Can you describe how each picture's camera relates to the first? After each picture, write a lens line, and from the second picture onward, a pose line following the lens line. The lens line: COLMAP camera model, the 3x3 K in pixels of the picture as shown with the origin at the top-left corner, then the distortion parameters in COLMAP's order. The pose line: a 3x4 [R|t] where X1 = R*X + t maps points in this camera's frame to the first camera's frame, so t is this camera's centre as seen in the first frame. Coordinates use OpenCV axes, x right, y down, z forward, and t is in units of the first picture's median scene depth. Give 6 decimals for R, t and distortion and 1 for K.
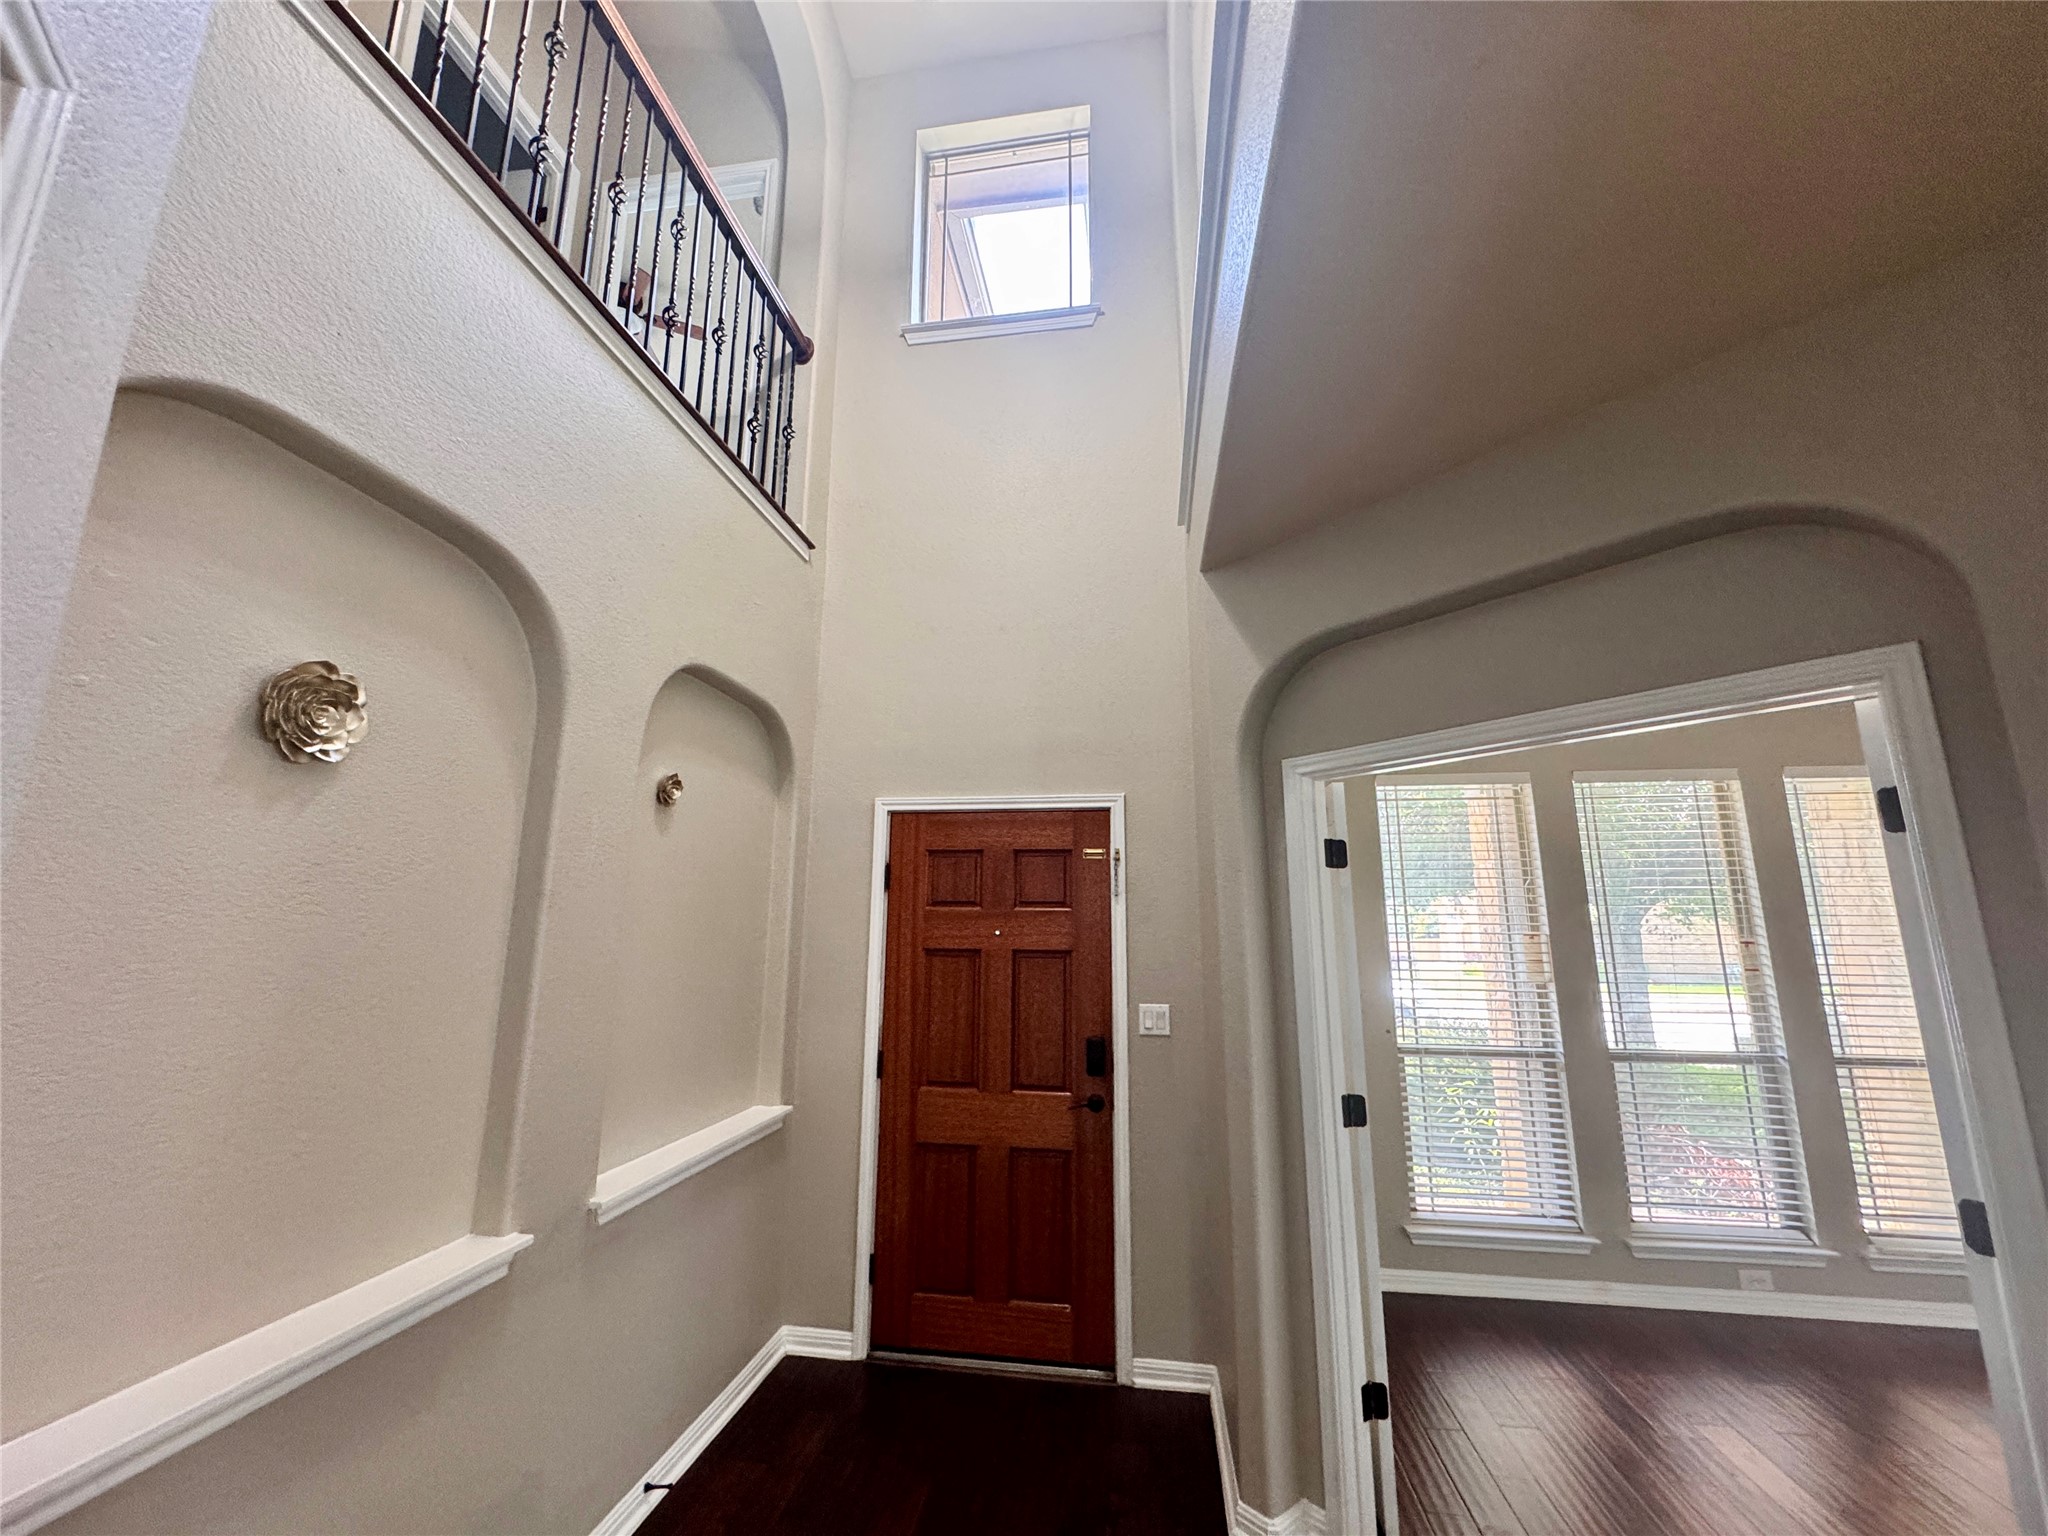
lens RADIAL K [[823.1, 0, 1024.5], [0, 823.1, 769.4], [0, 0, 1]] dist [-0.008799, 0.000919]
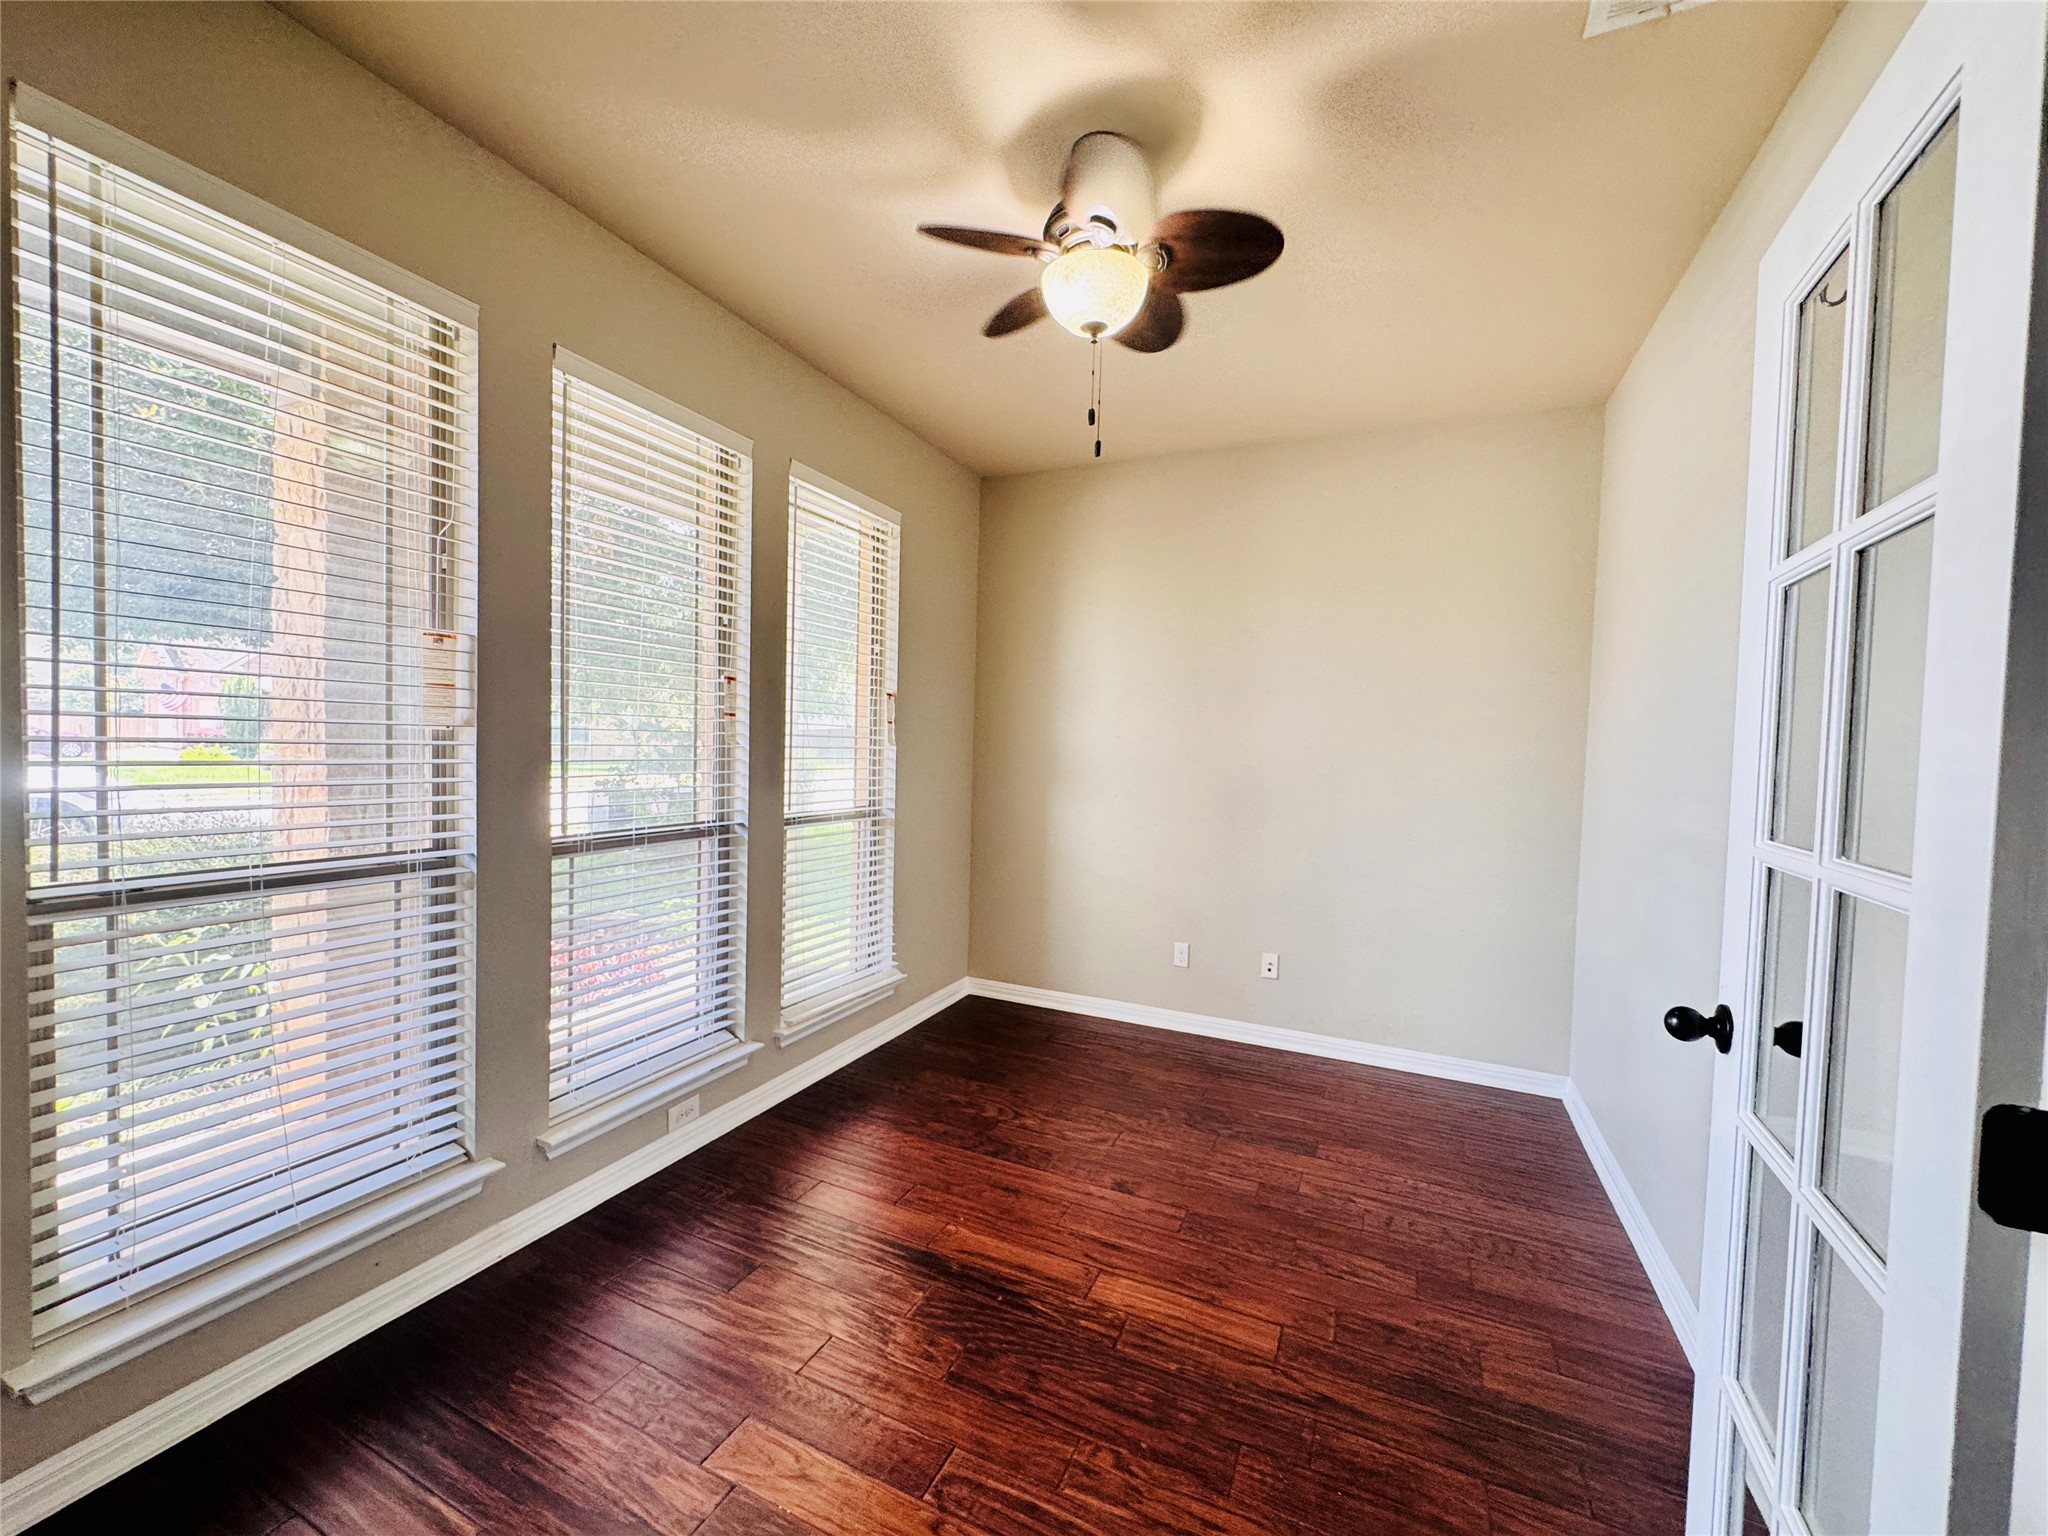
lens RADIAL K [[823.1, 0, 1022.4], [0, 823.1, 771.6], [0, 0, 1]] dist [-0.008799, 0.000919]
pose [[0.278293, -0.037128, 0.959778, 0.247533], [-0.212957, 0.971997, 0.099349, 0.163916], [-0.936591, -0.232040, 0.262594, 0.538350]]
